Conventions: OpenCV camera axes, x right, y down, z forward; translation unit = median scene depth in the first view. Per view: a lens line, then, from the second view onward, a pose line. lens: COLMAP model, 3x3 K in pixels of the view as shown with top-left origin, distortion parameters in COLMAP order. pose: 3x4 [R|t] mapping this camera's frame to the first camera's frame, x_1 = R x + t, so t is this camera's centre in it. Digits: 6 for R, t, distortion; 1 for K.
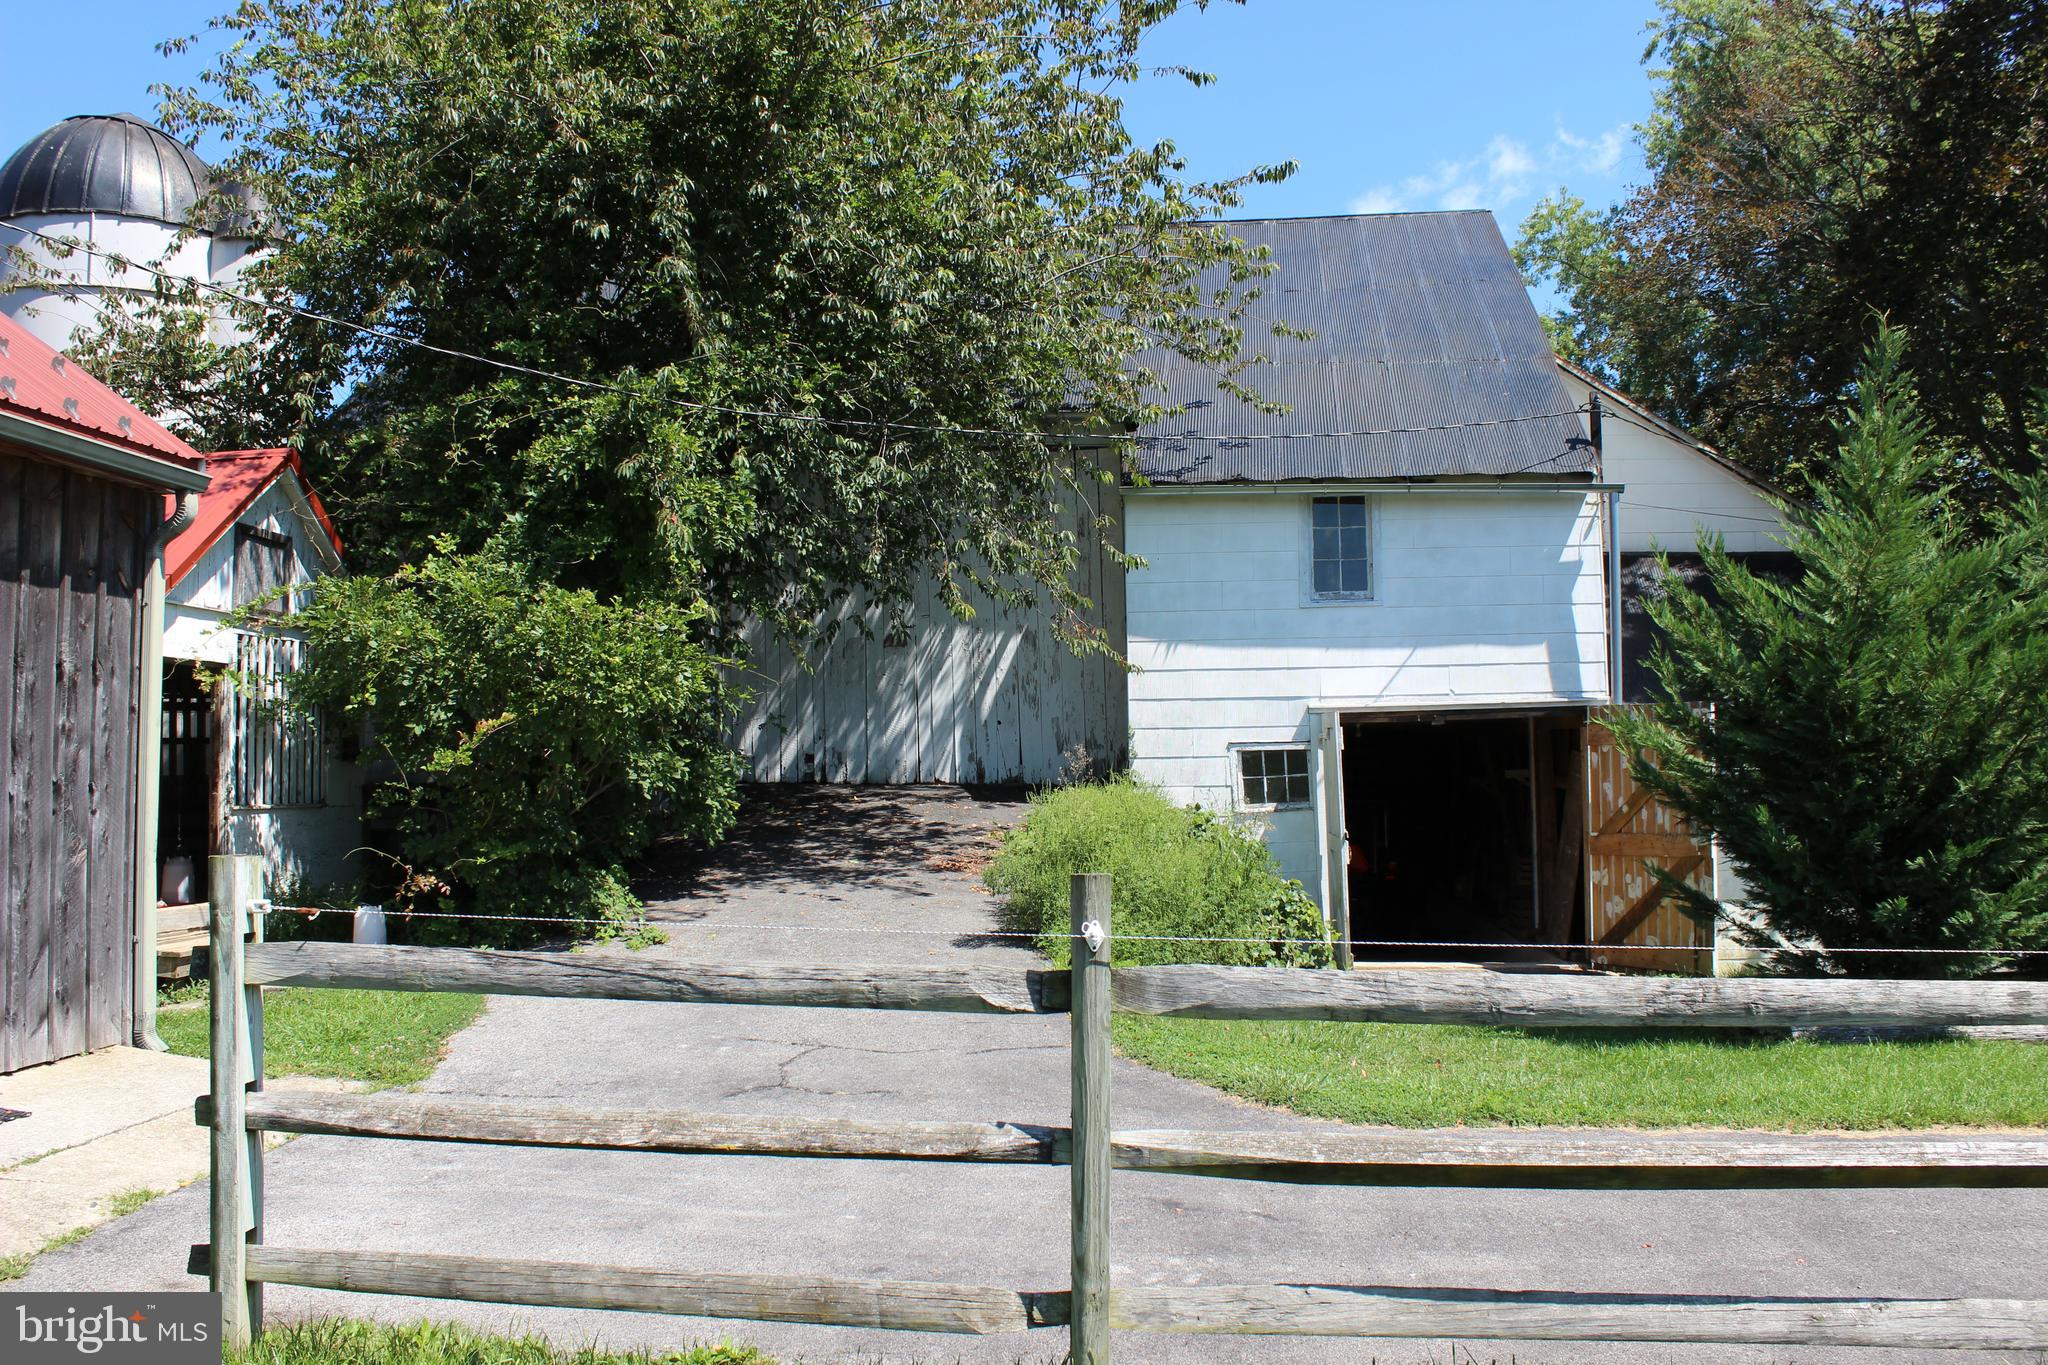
lens RADIAL K [[1775.5, 0, 1025.1], [0, 1775.5, 664.2], [0, 0, 1]] dist [-0.116392, 0.062092]
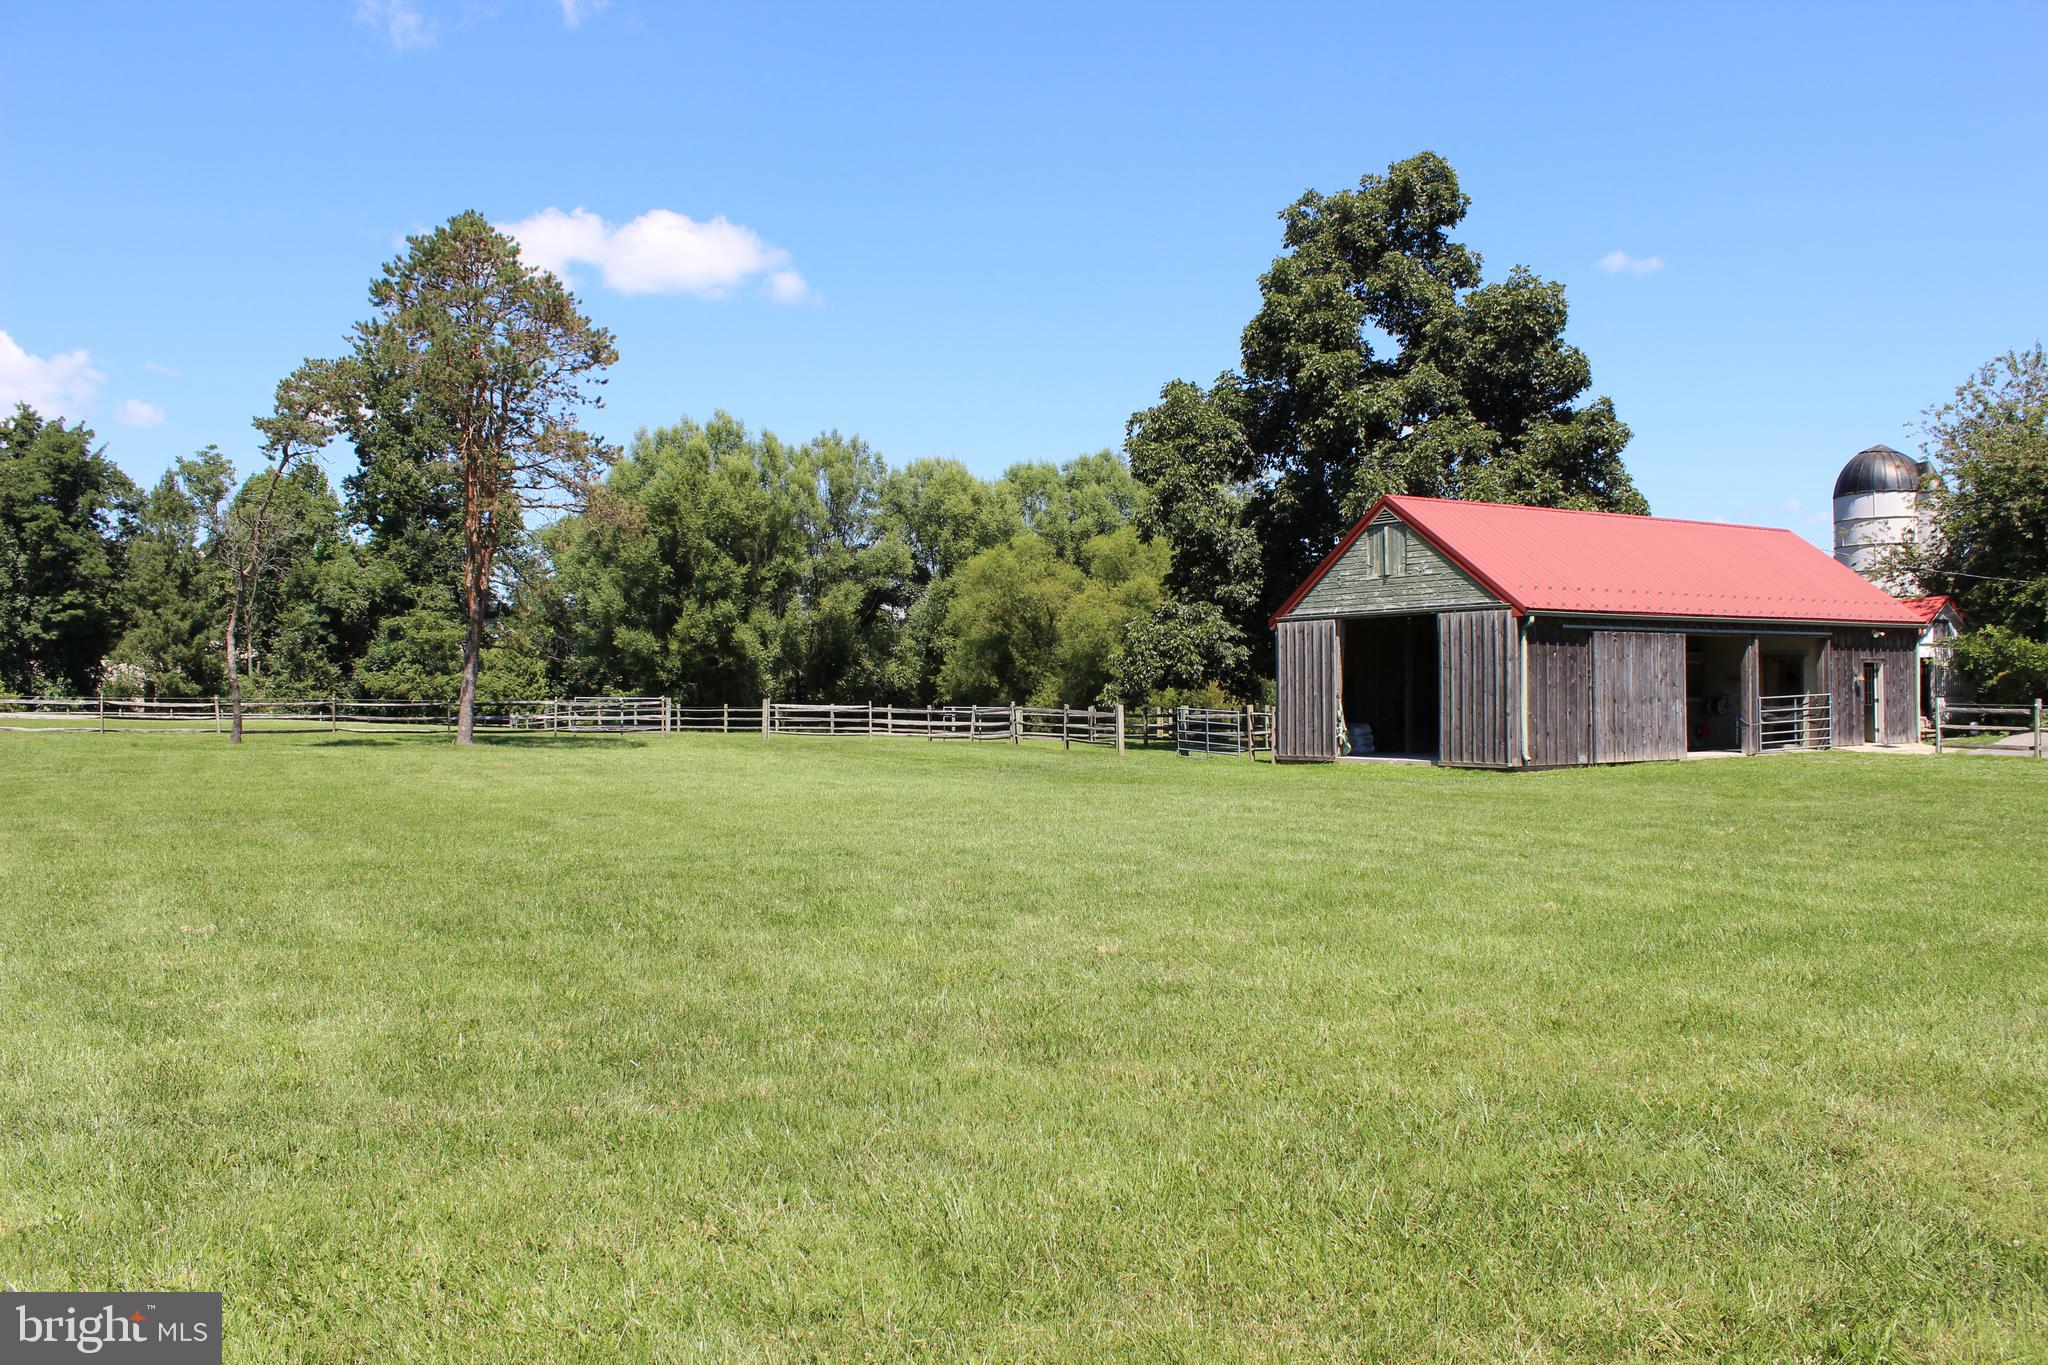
lens RADIAL K [[1775.5, 0, 1017.5], [0, 1775.5, 673.1], [0, 0, 1]] dist [-0.116392, 0.062092]
pose [[0.604350, -0.012022, -0.796628, 1.870336], [0.059835, 0.997747, 0.030336, -0.281168], [0.794469, -0.066000, 0.603708, -4.023678]]
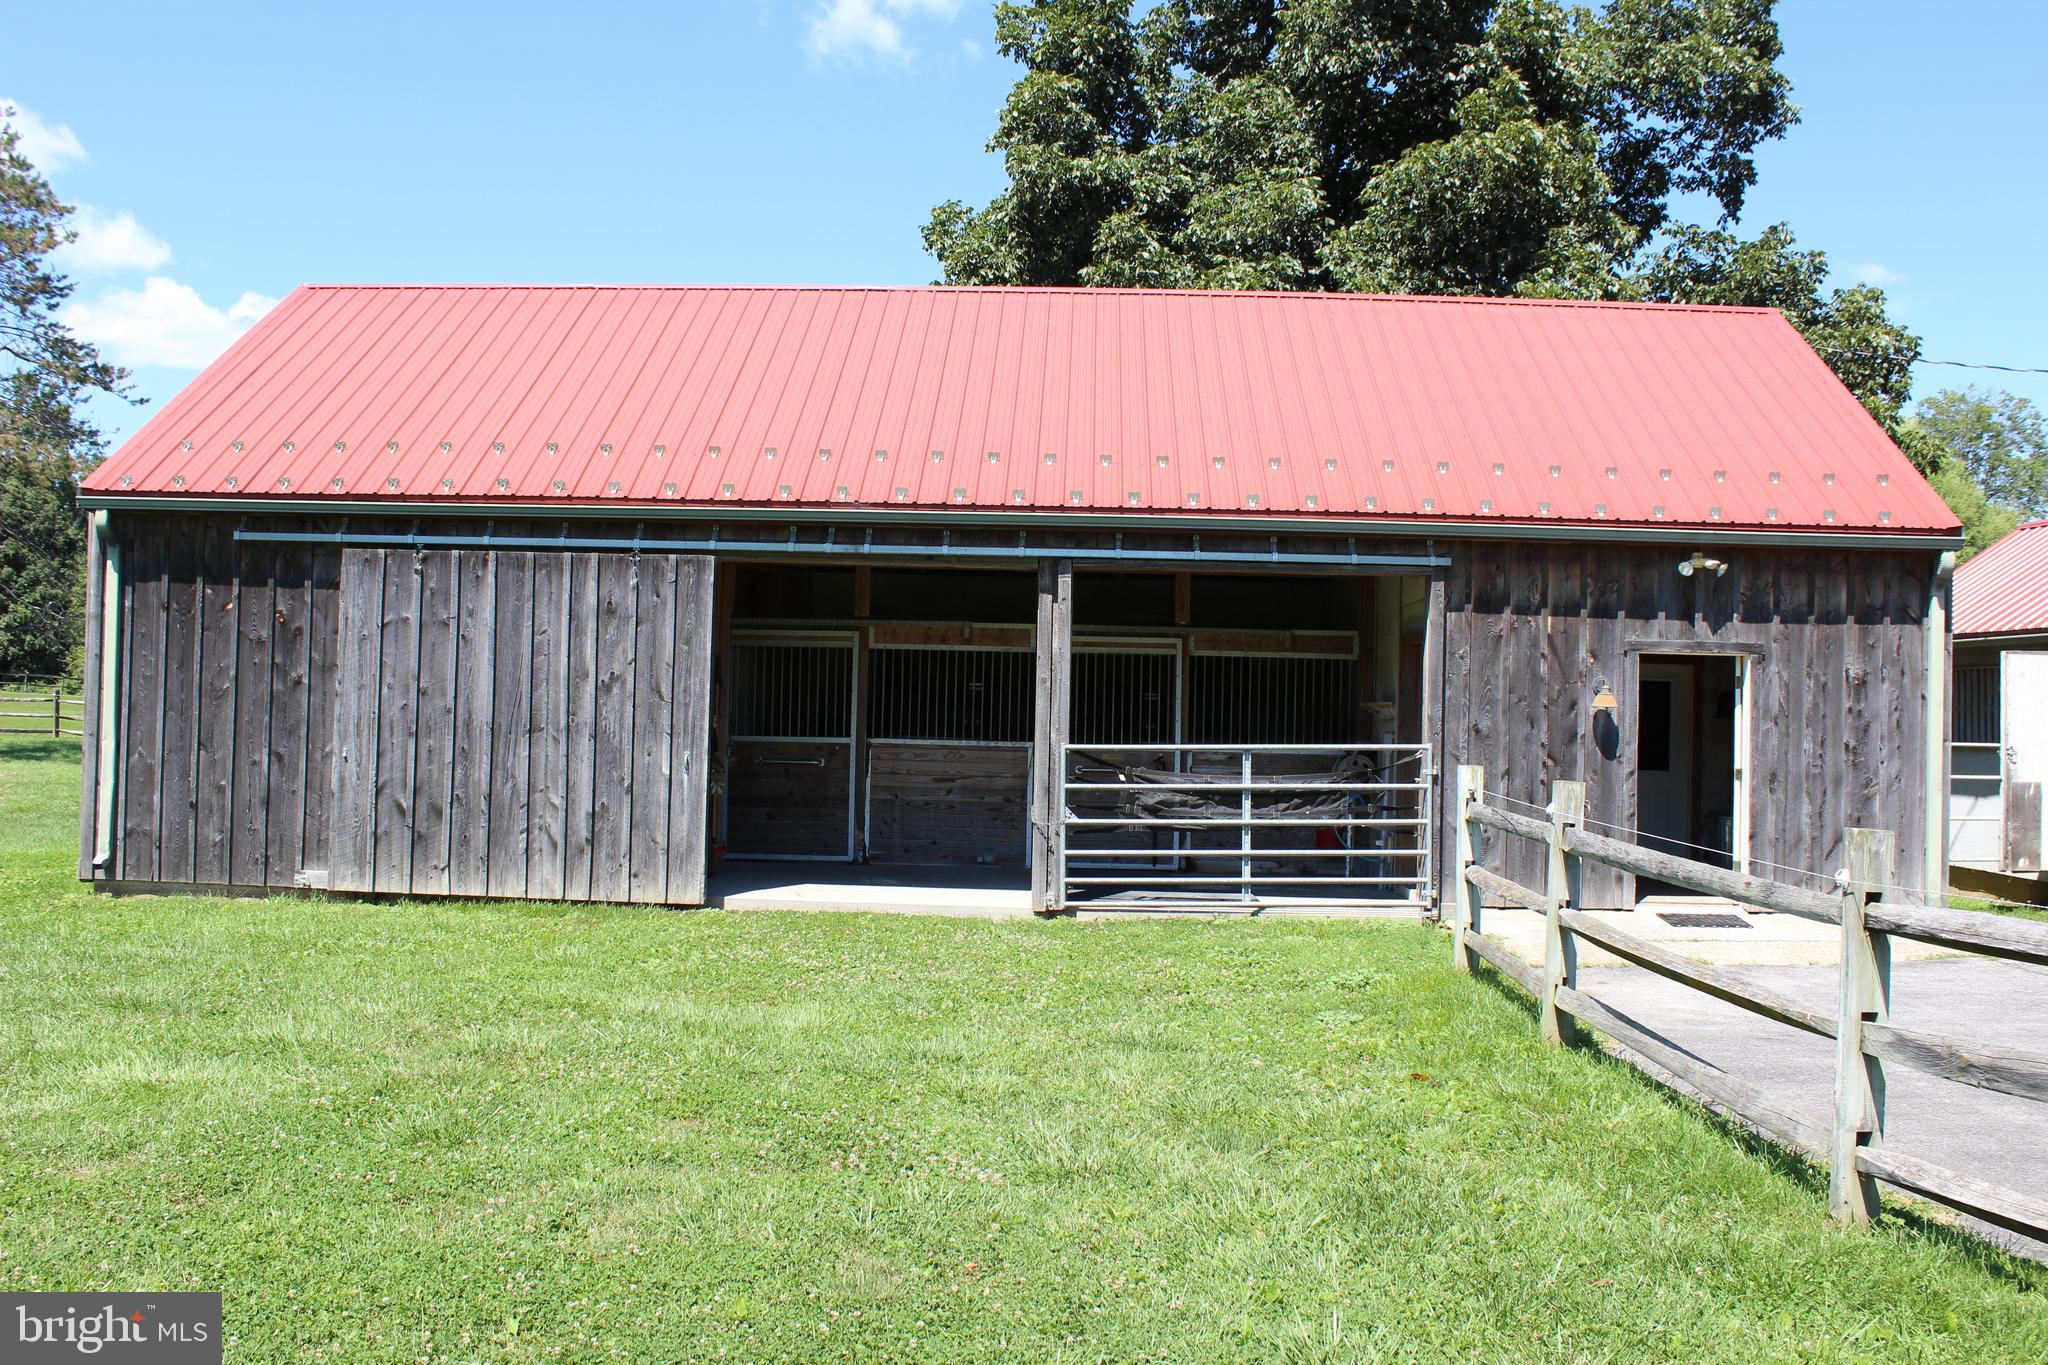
lens RADIAL K [[1775.5, 0, 1029.1], [0, 1775.5, 681.4], [0, 0, 1]] dist [-0.116392, 0.062092]
pose [[0.045762, -0.017937, -0.998791, 0.993784], [0.039871, 0.999075, -0.016116, 0.005395], [0.998156, -0.039086, 0.046435, 0.141869]]
